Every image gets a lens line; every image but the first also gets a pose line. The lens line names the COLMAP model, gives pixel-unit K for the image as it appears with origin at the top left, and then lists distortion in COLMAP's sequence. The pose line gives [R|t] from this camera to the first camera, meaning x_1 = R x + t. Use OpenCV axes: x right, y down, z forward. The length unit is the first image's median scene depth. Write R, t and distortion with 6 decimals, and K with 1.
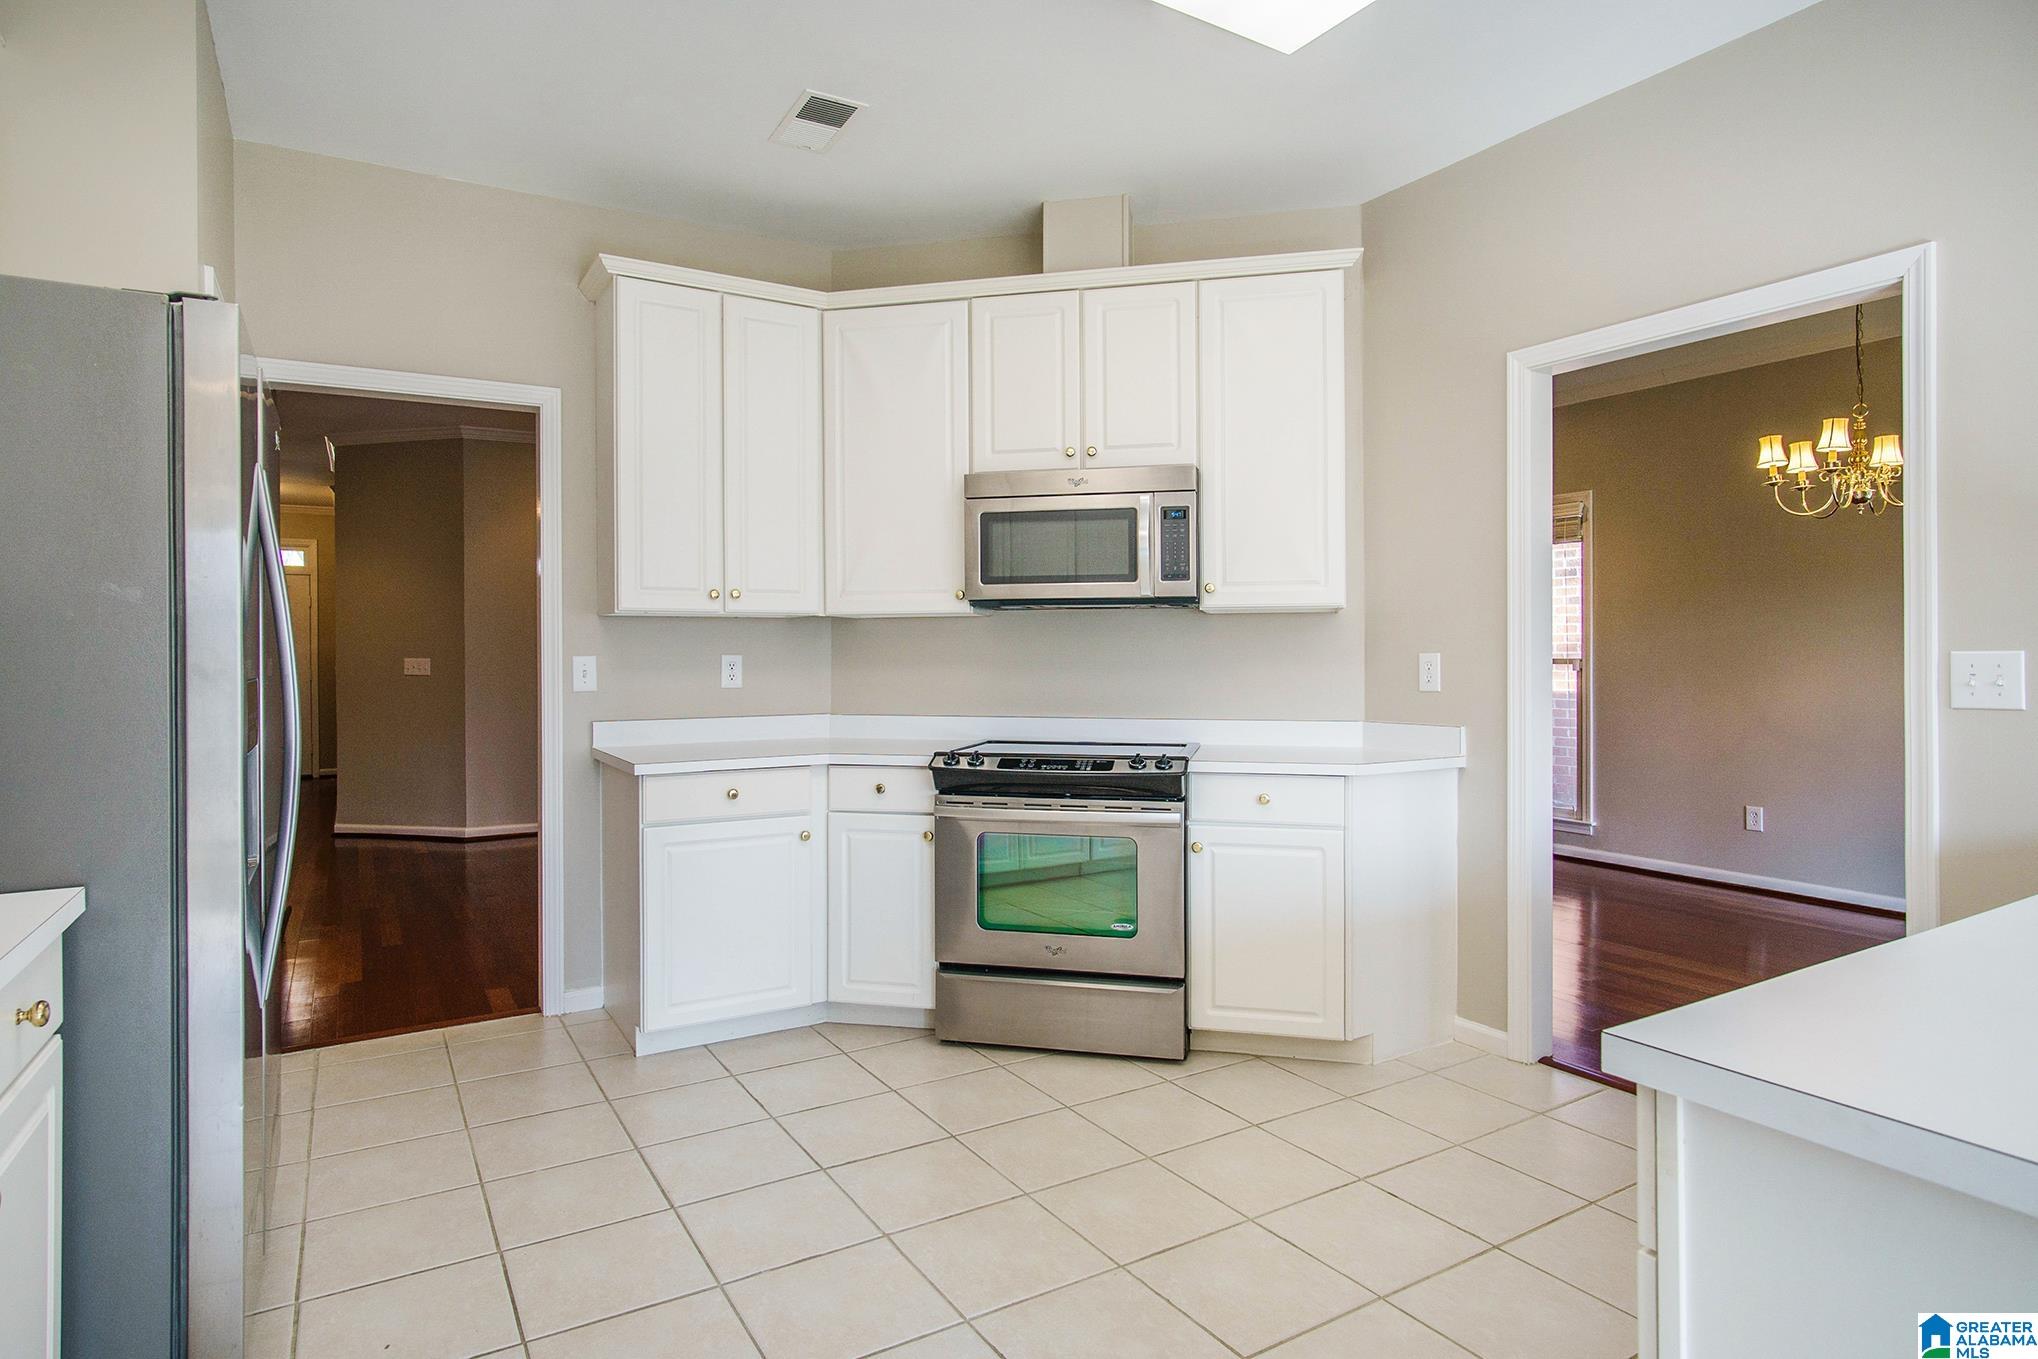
lens RADIAL K [[1118.3, 0, 1025.4], [0, 1118.3, 680.5], [0, 0, 1]] dist [0.002242, 0.001120]
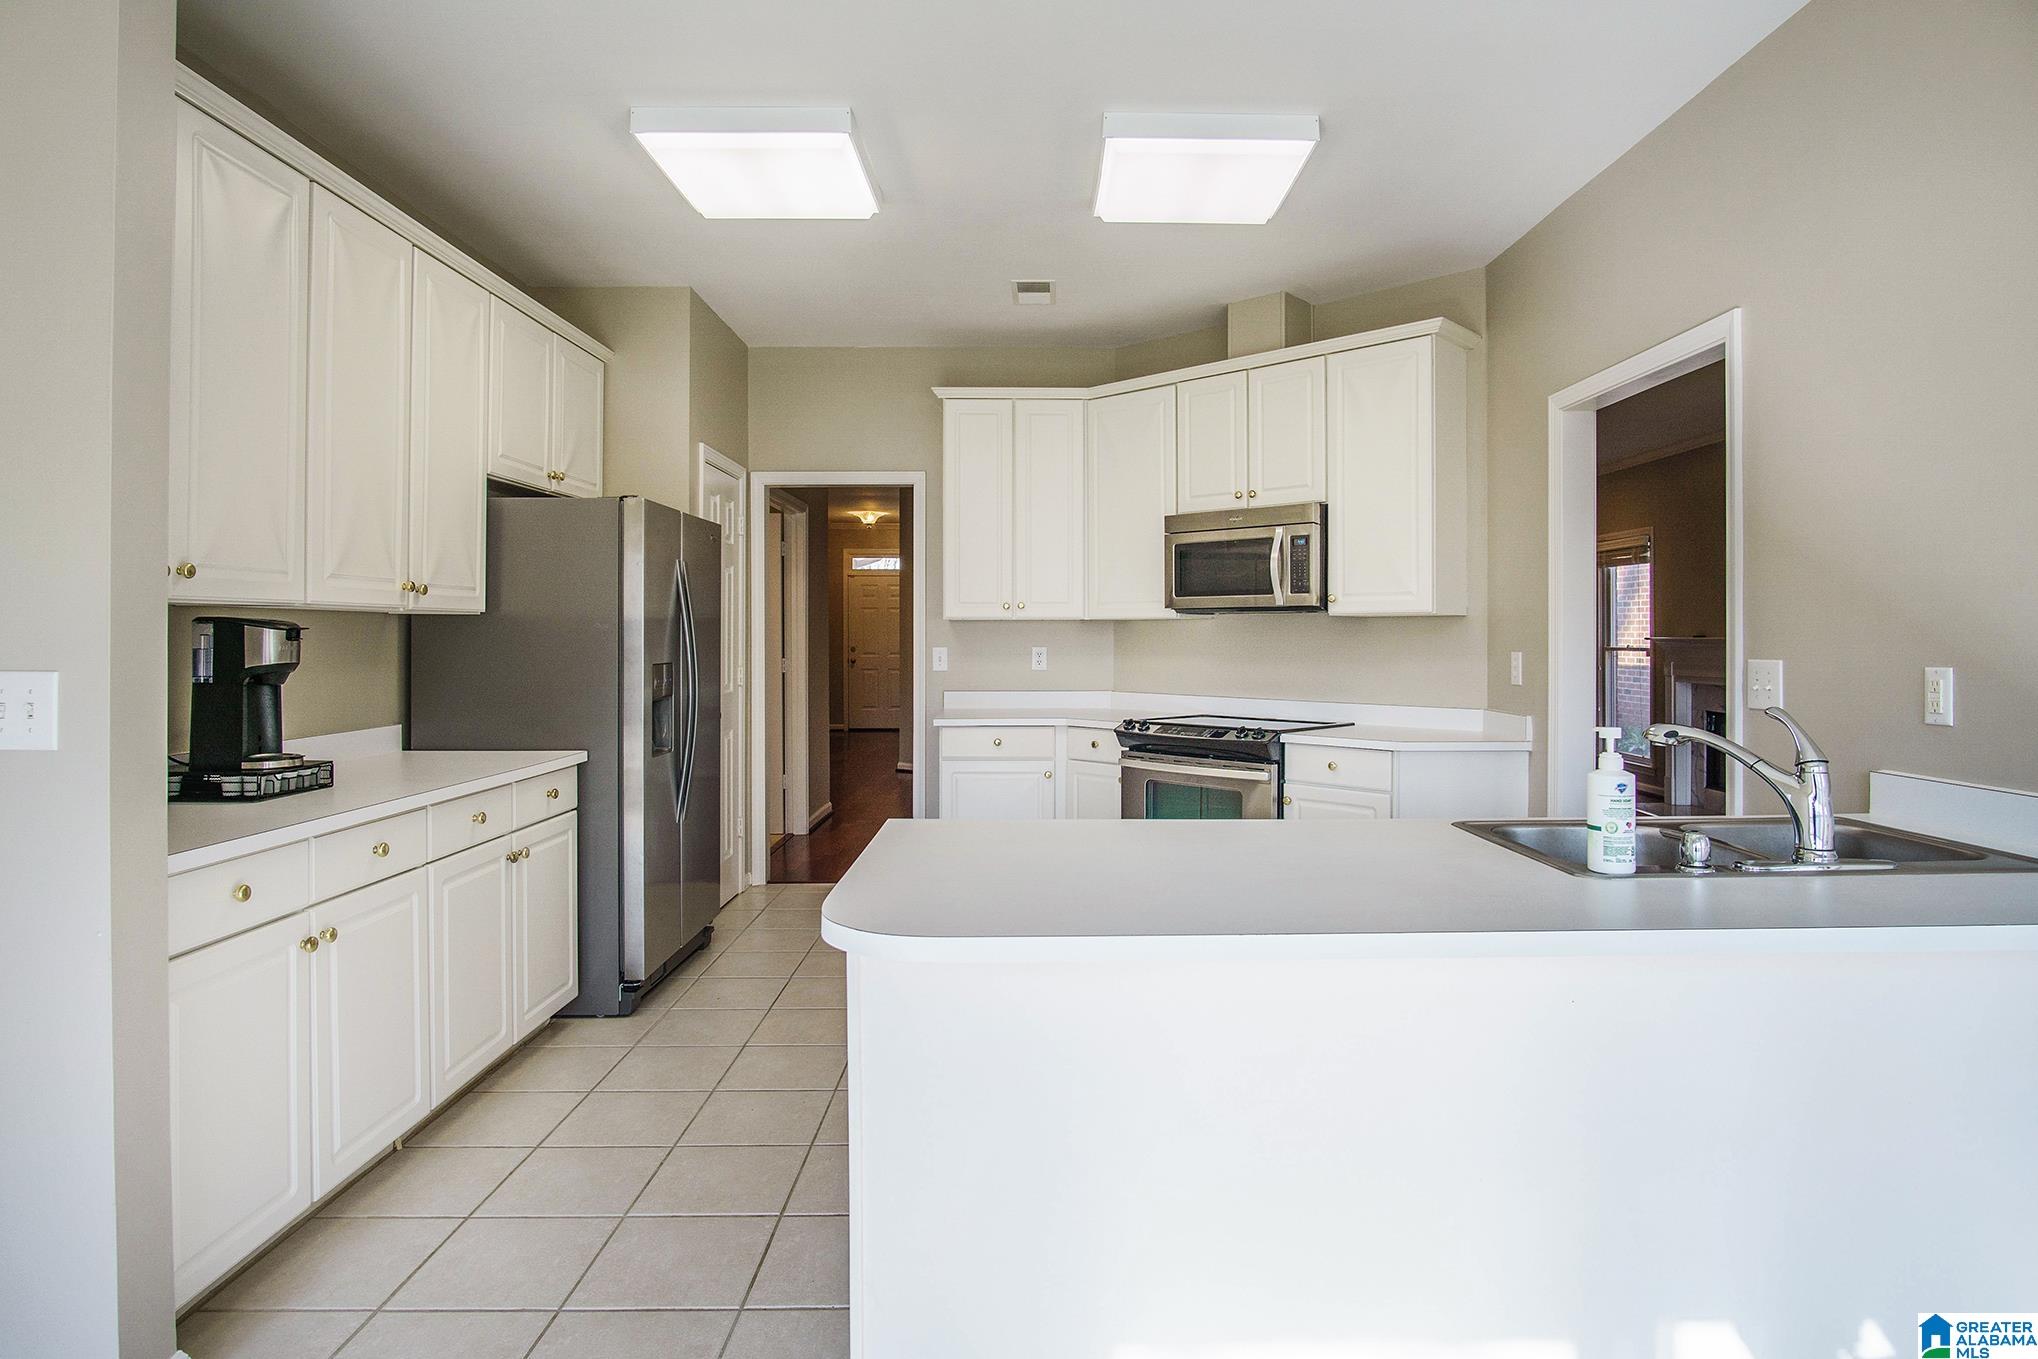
lens RADIAL K [[1118.3, 0, 1042.7], [0, 1118.3, 646.3], [0, 0, 1]] dist [0.002242, 0.001120]
pose [[0.869069, 0.008348, -0.494621, 0.503307], [-0.014864, 0.999847, -0.009243, -0.012410], [0.494468, 0.015385, 0.869060, -0.251862]]
